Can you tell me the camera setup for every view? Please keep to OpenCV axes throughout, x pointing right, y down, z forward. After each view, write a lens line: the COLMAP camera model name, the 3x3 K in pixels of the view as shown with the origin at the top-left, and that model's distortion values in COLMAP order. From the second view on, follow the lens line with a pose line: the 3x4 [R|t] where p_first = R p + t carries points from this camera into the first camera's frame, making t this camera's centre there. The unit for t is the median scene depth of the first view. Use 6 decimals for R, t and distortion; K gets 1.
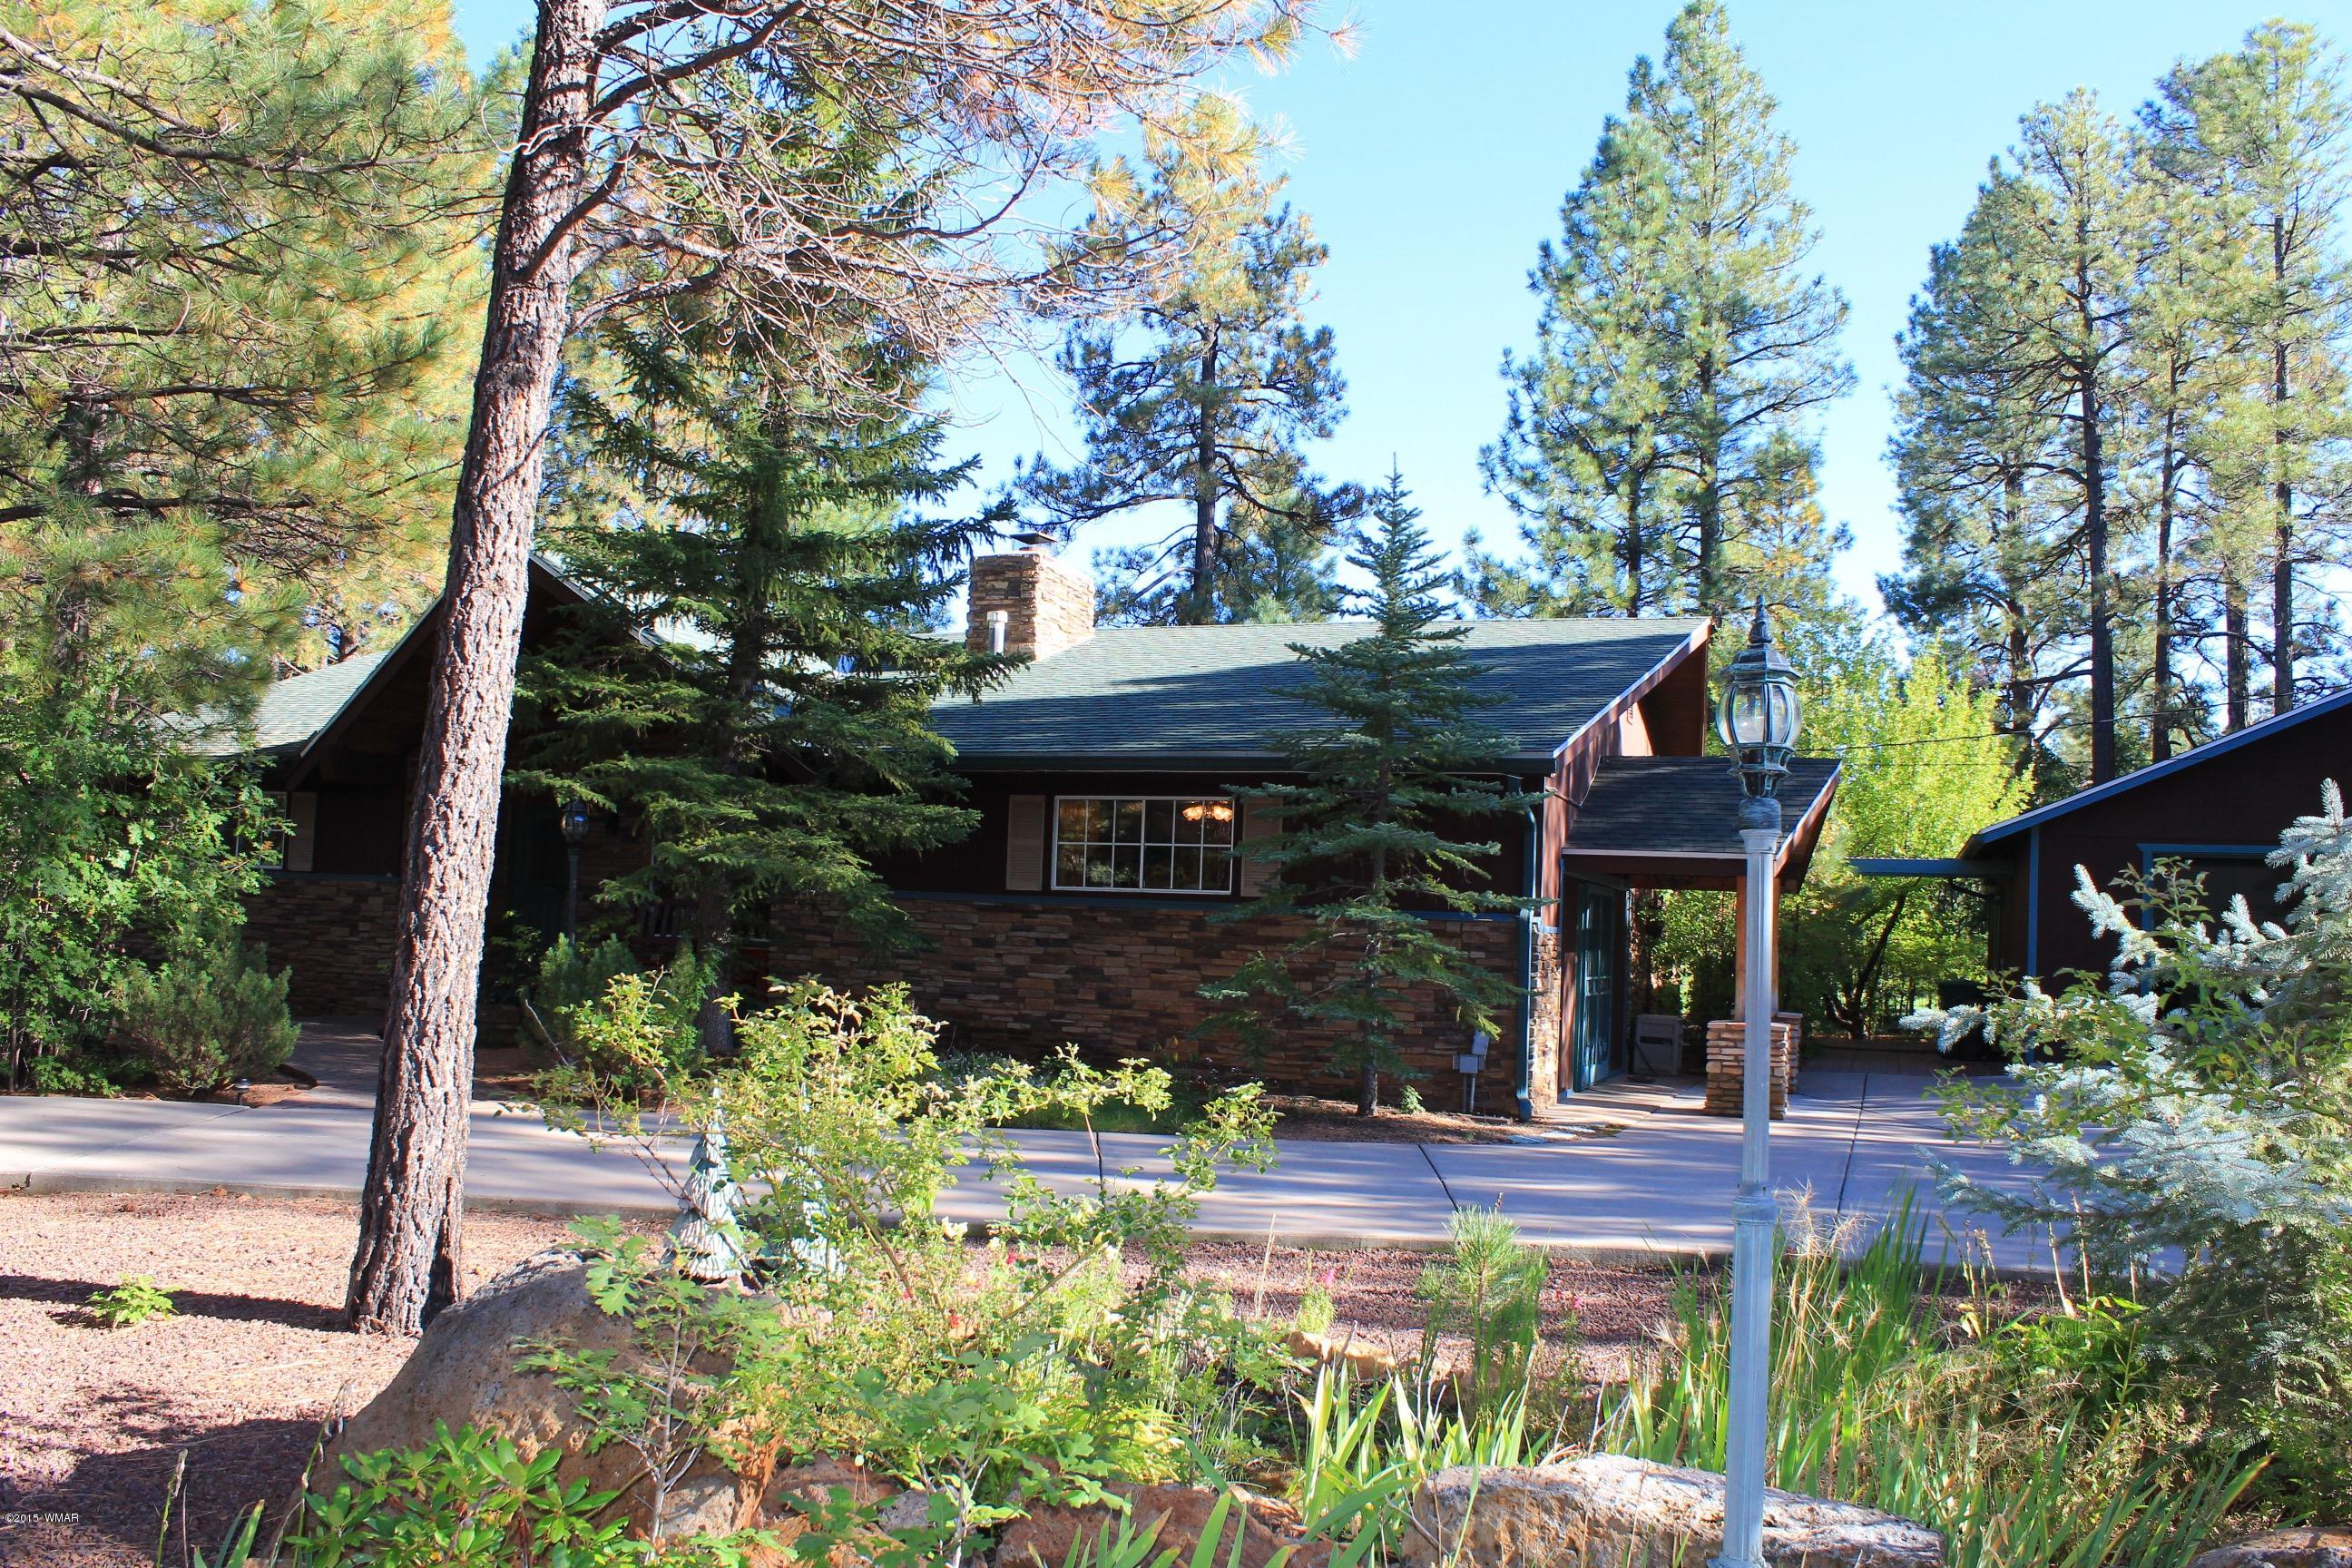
lens RADIAL K [[1949.8, 0, 1182.5], [0, 1949.8, 842.5], [0, 0, 1]] dist [-0.162735, 0.148797]
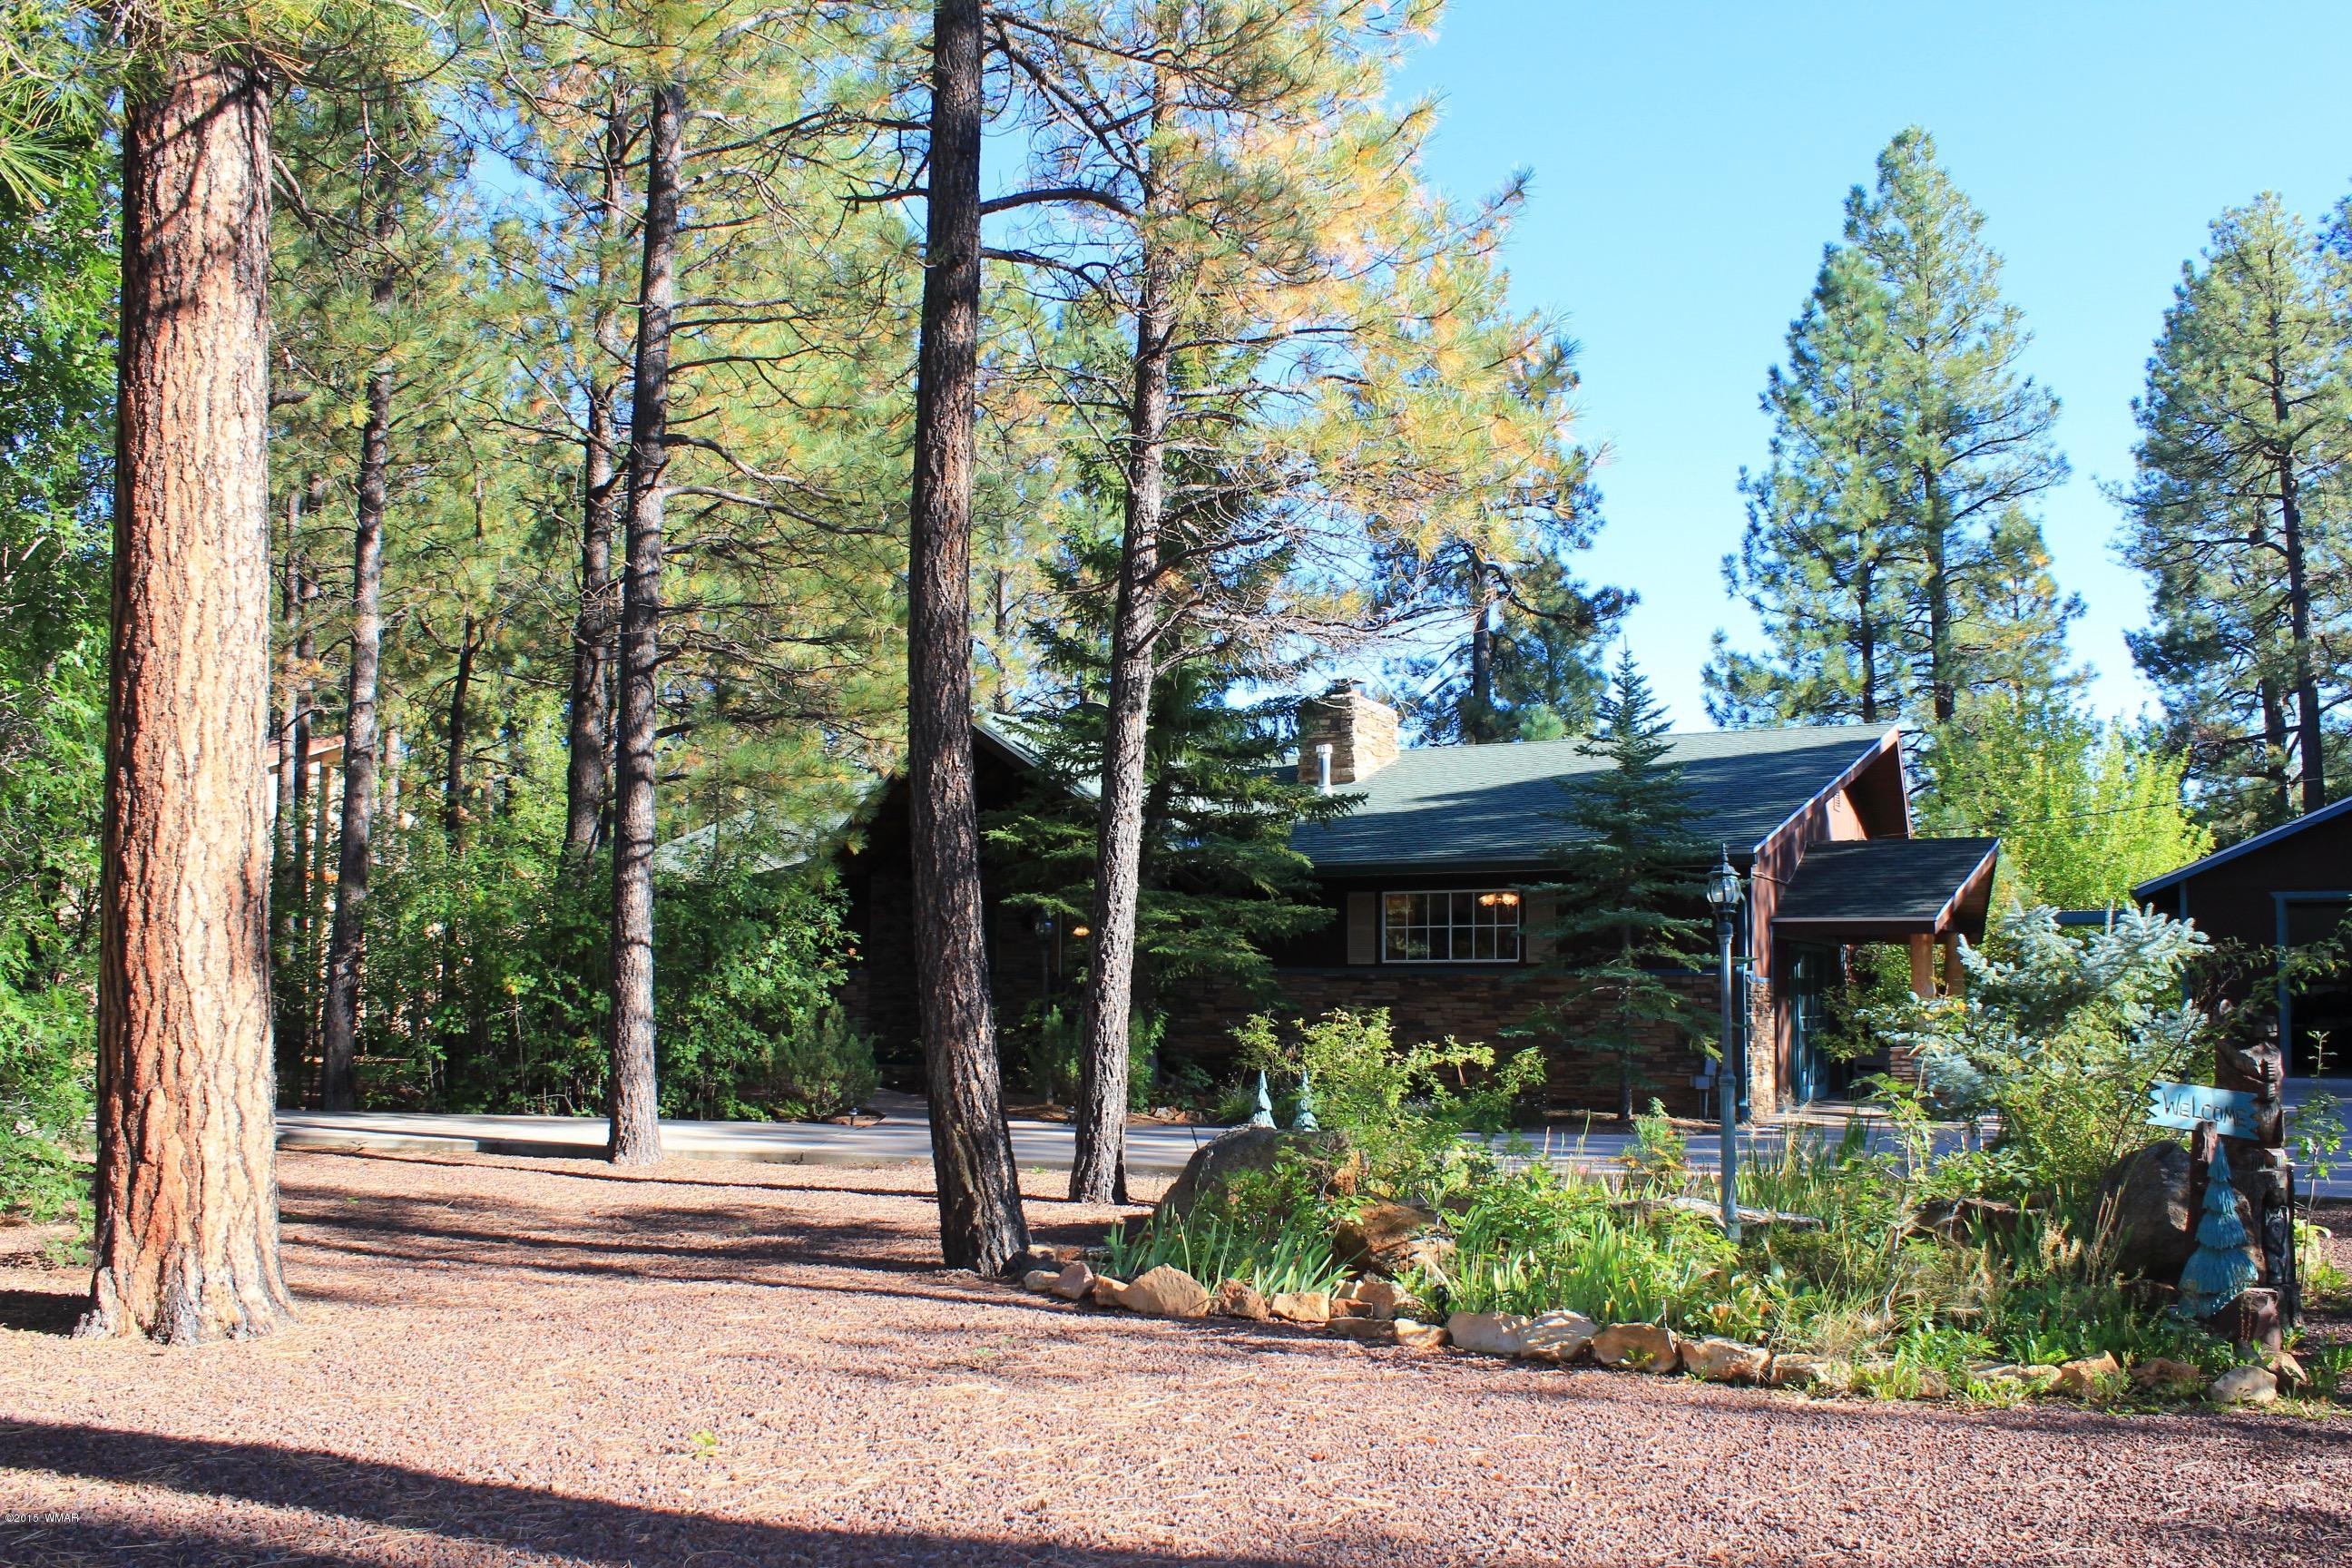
lens RADIAL K [[1949.8, 0, 1187.3], [0, 1949.8, 849.1], [0, 0, 1]] dist [-0.162735, 0.148797]
pose [[0.989207, -0.040580, -0.140790, -0.009272], [0.035905, 0.998721, -0.035585, -0.011110], [0.142054, 0.030146, 0.989400, -0.337366]]
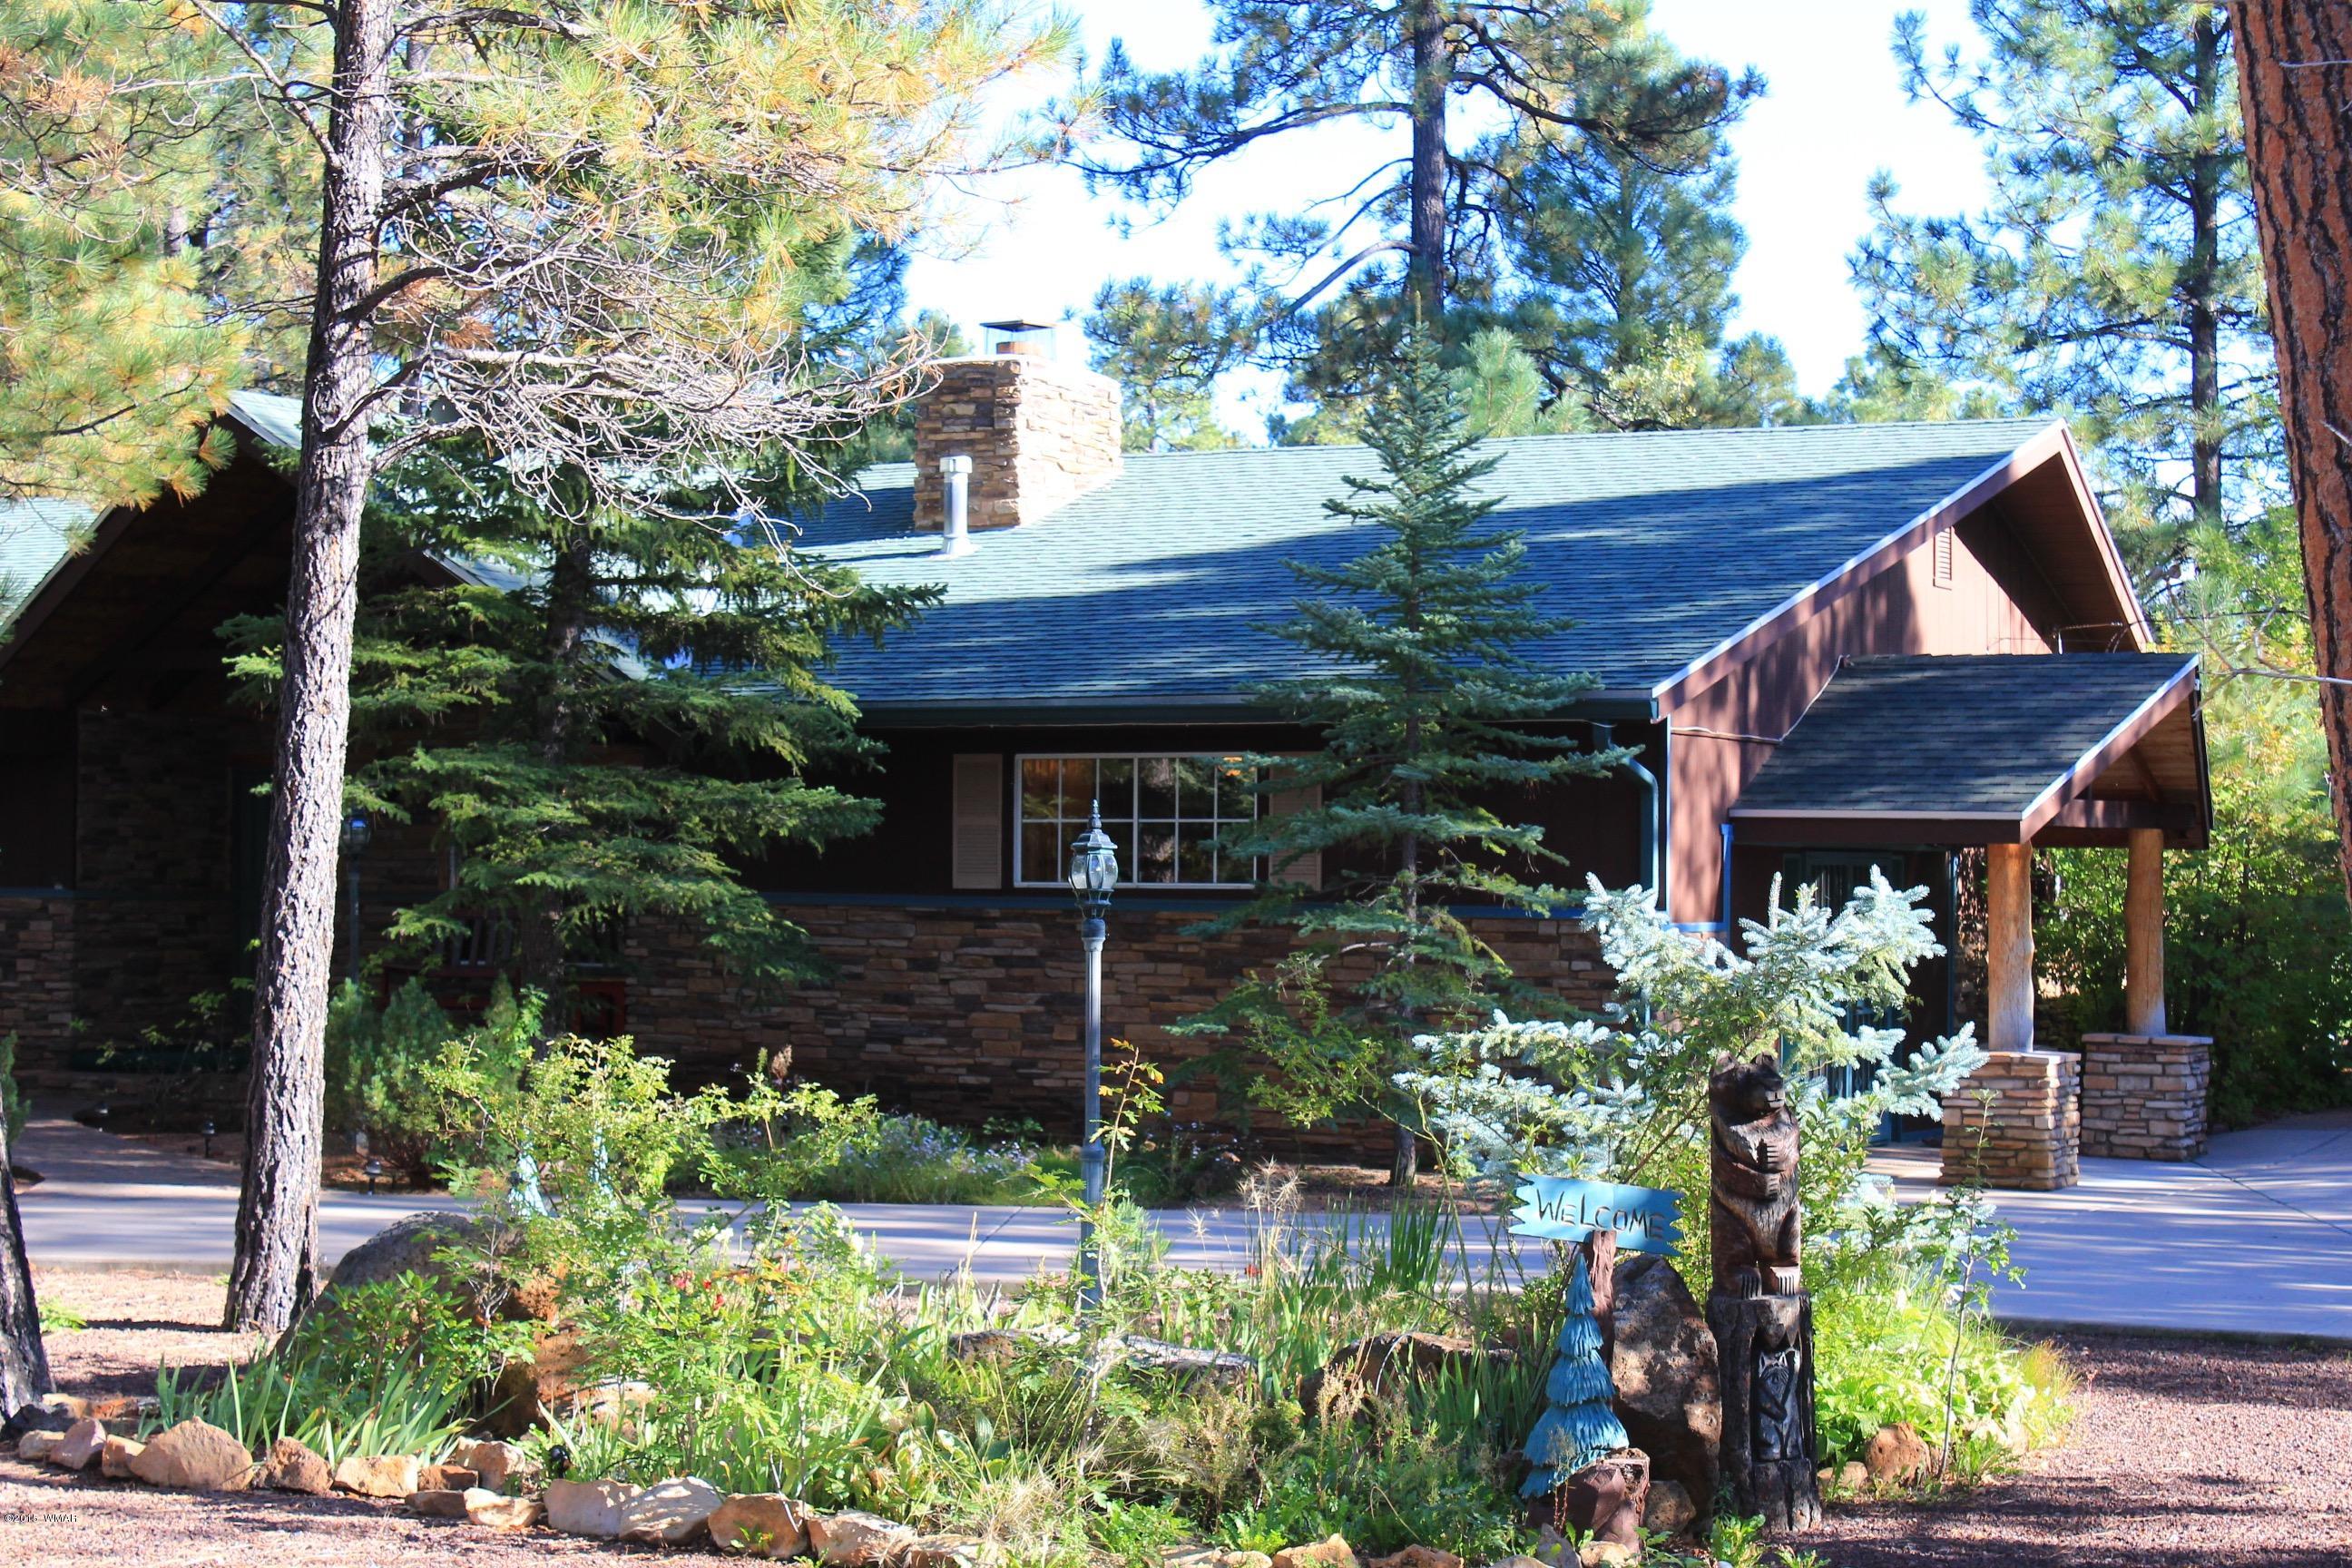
lens RADIAL K [[4369.6, 0, 1125.0], [0, 4369.6, 861.5], [0, 0, 1]] dist [0.012611, 0.000000]
pose [[0.993078, -0.030288, -0.113484, 0.157551], [0.034807, 0.998669, 0.038054, -0.045256], [0.112181, -0.041740, 0.992811, -0.589389]]
